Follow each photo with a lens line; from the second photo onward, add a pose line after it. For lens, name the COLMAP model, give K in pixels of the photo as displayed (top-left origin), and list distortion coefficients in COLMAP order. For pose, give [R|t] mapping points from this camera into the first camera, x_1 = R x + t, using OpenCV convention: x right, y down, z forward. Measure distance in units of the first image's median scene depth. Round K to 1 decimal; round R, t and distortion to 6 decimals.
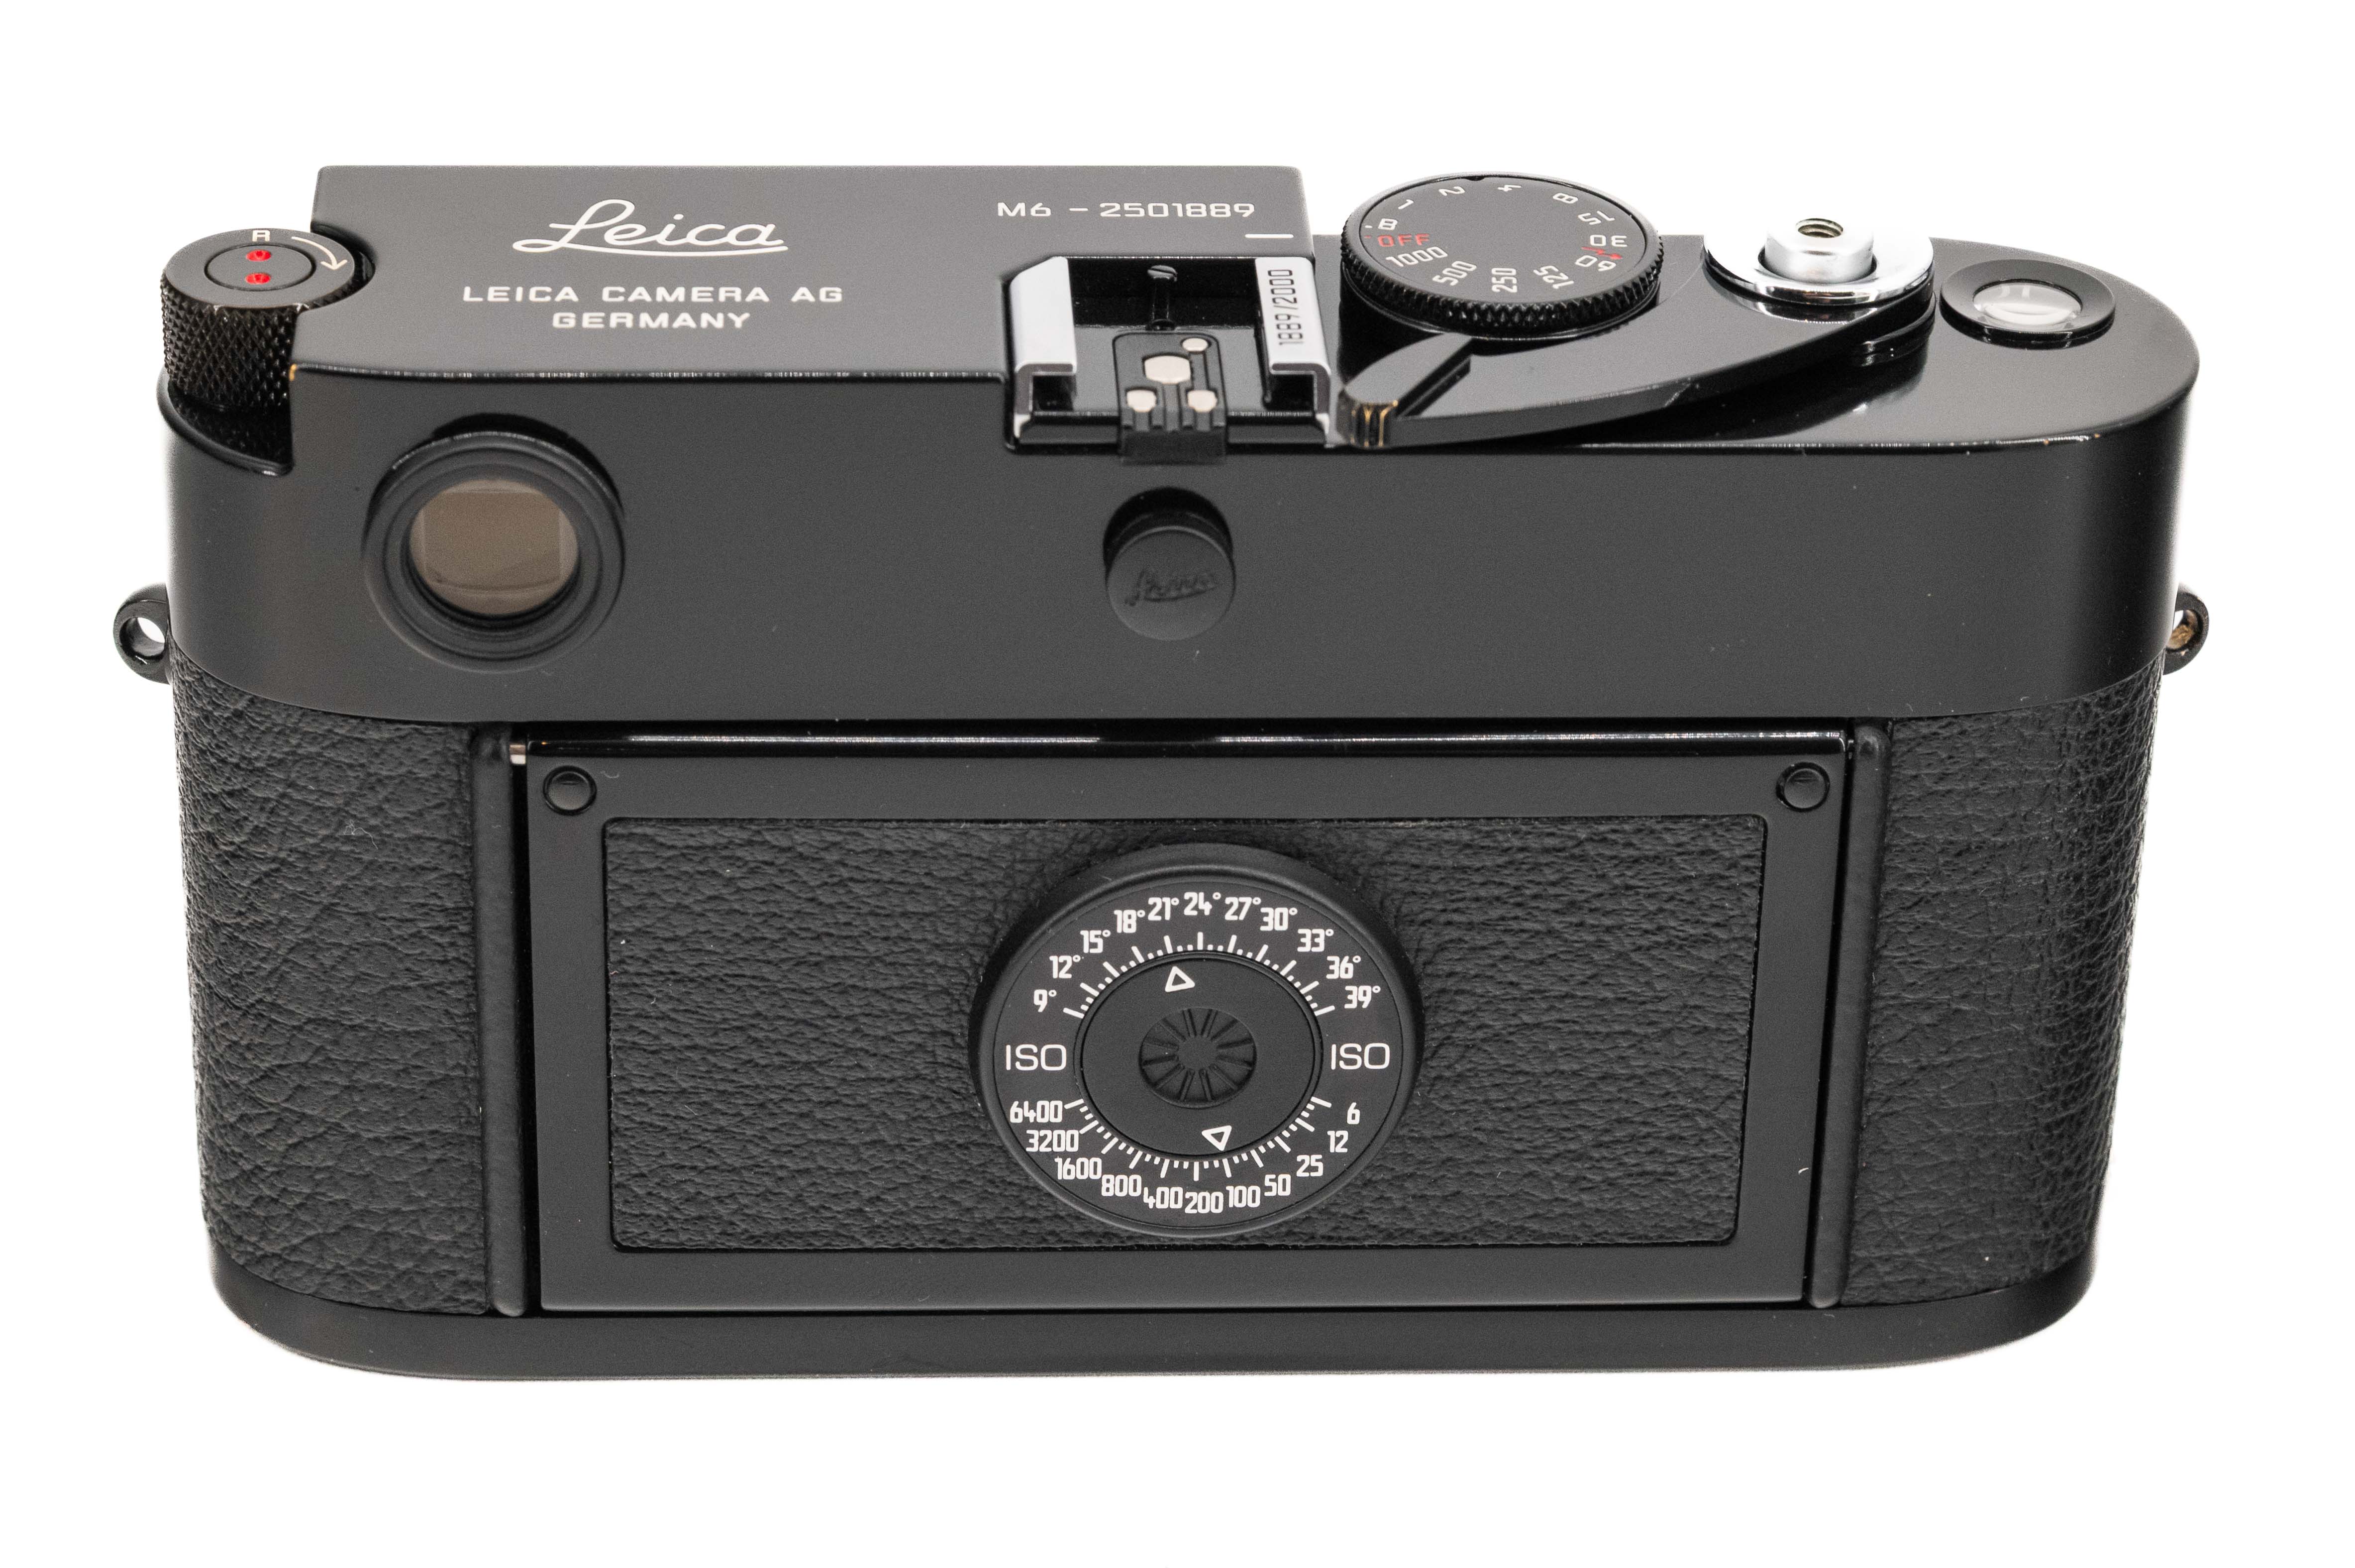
lens RADIAL K [[6473.1, 0, 1177.5], [0, 6473.1, 784.0], [0, 0, 1]] dist [-0.033435, 0.219492]
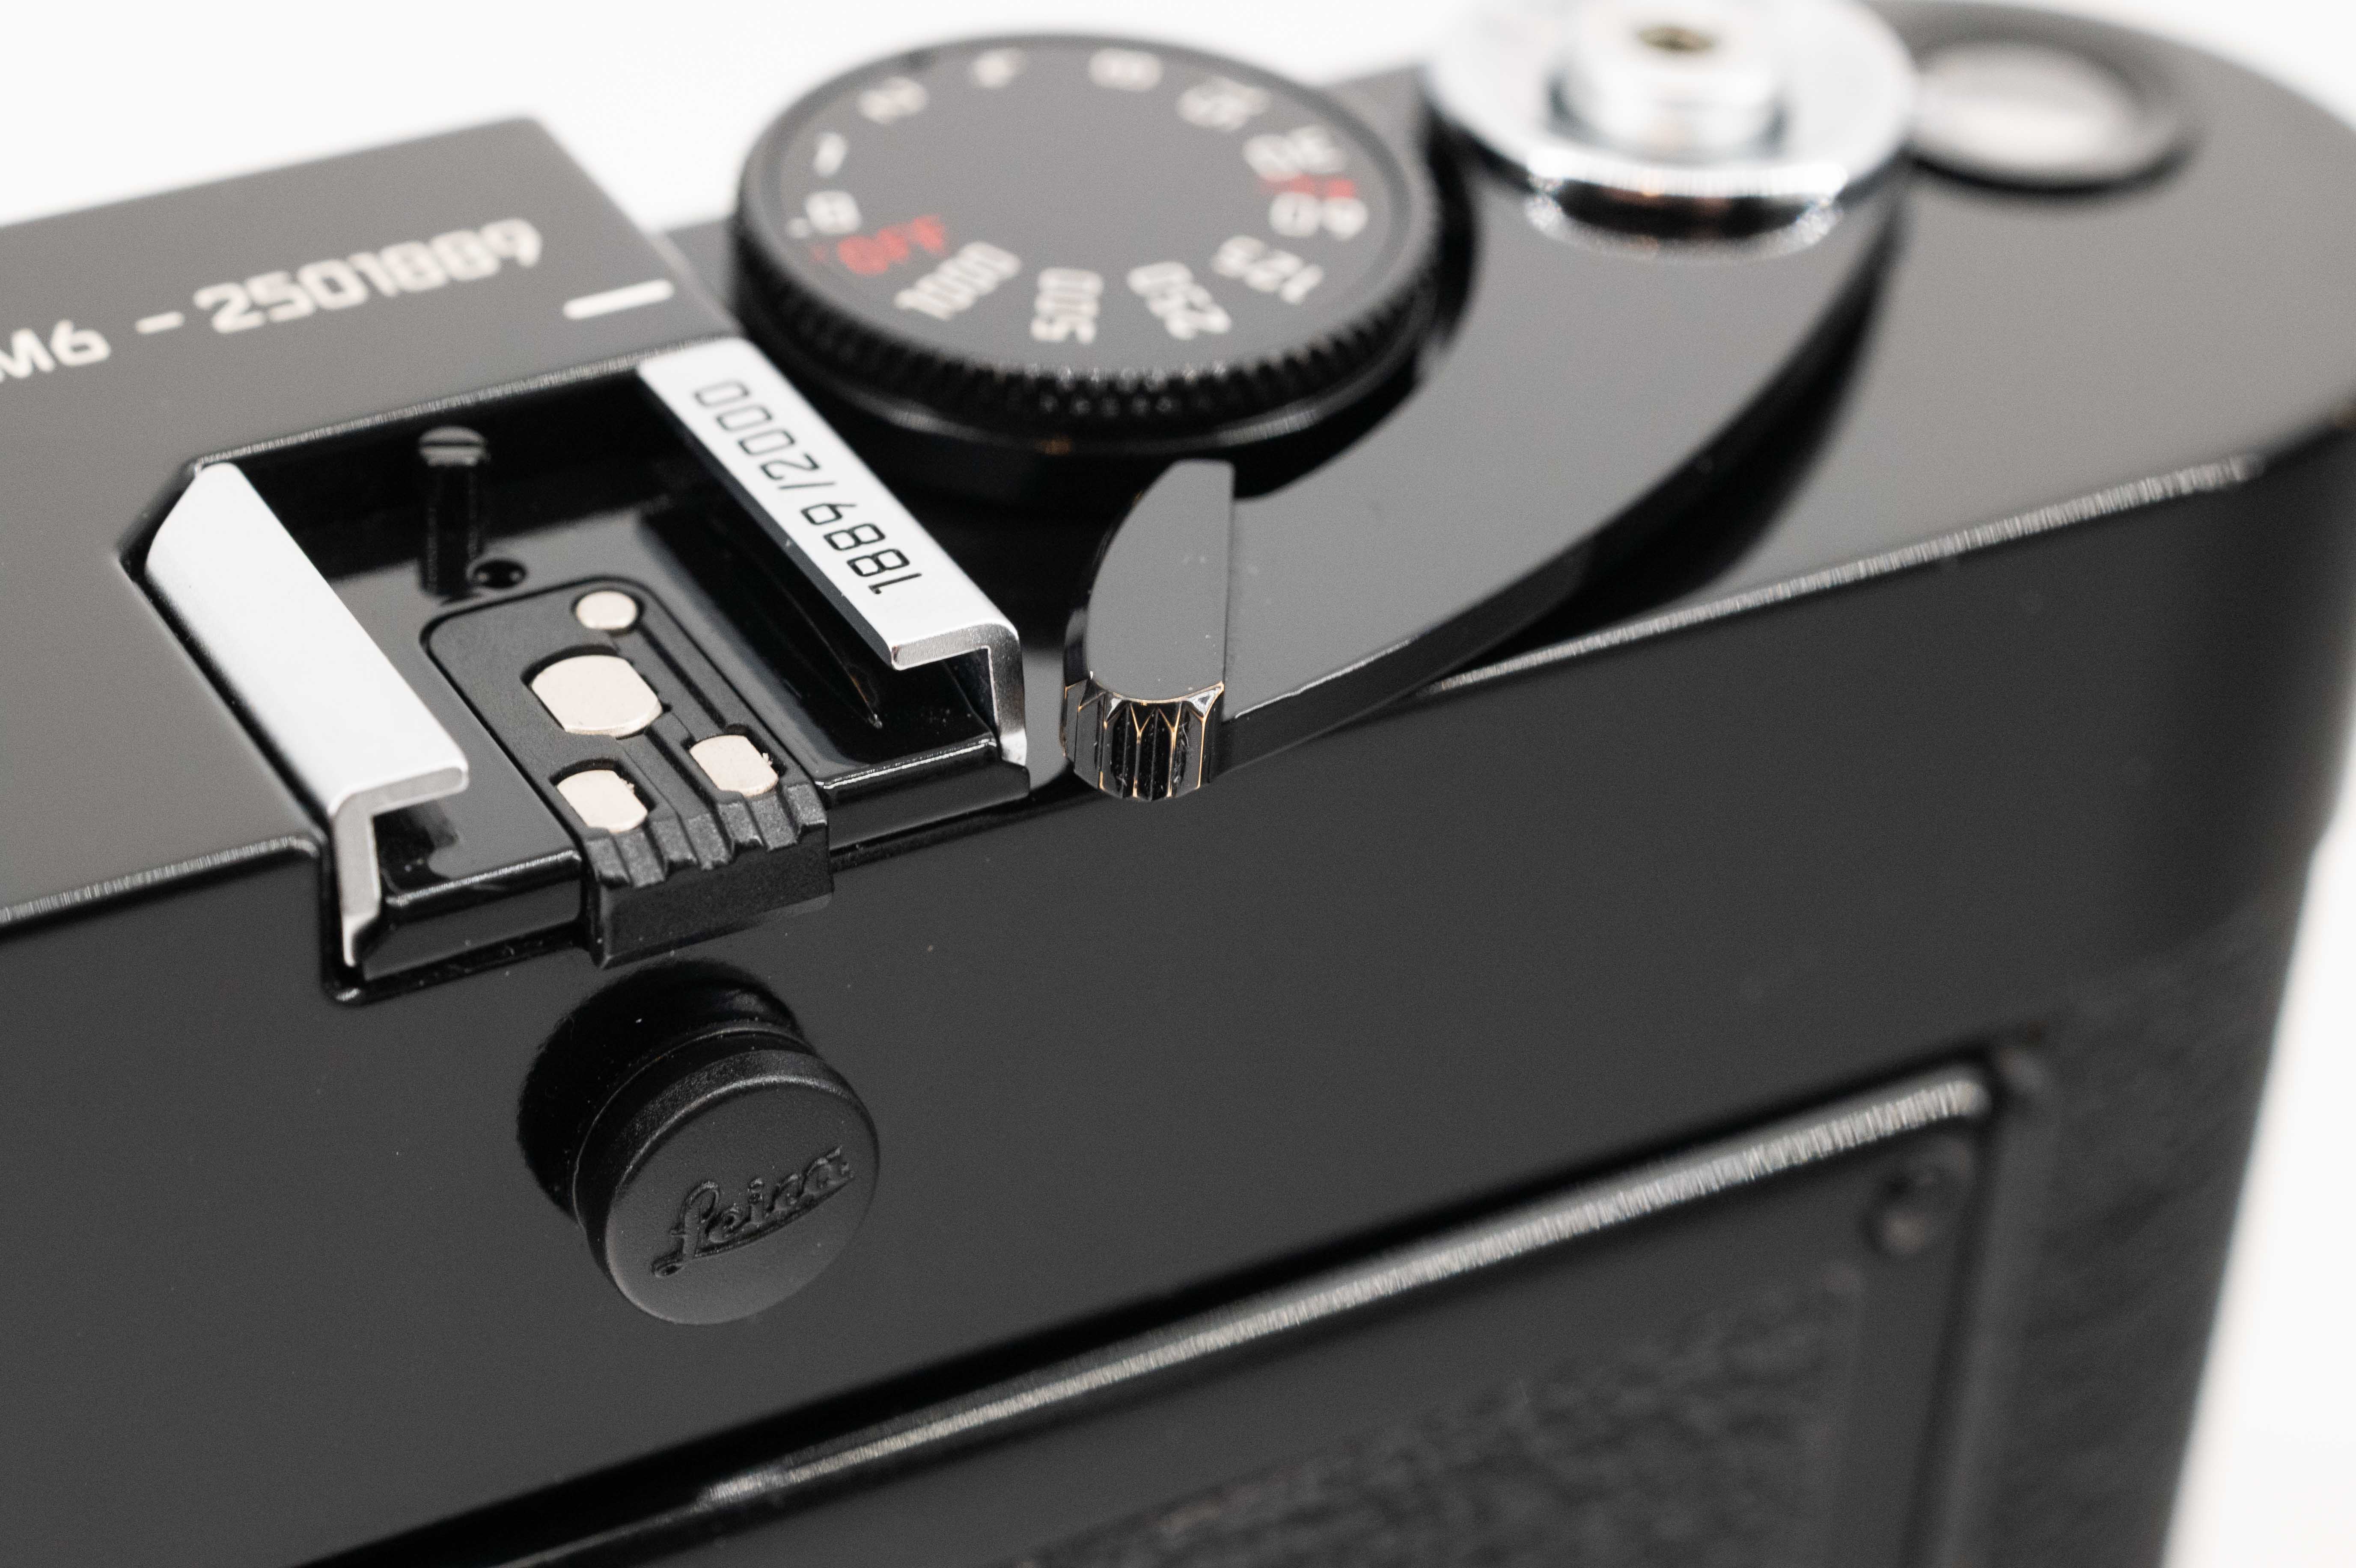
lens RADIAL K [[6125.6, 0, 1178.0], [0, 6125.6, 784.0], [0, 0, 1]] dist [-0.090821, -0.376394]
pose [[0.891212, -0.236909, 0.386802, -0.121767], [0.188695, 0.969111, 0.158801, -0.113371], [-0.412475, -0.068538, 0.908387, 0.617648]]
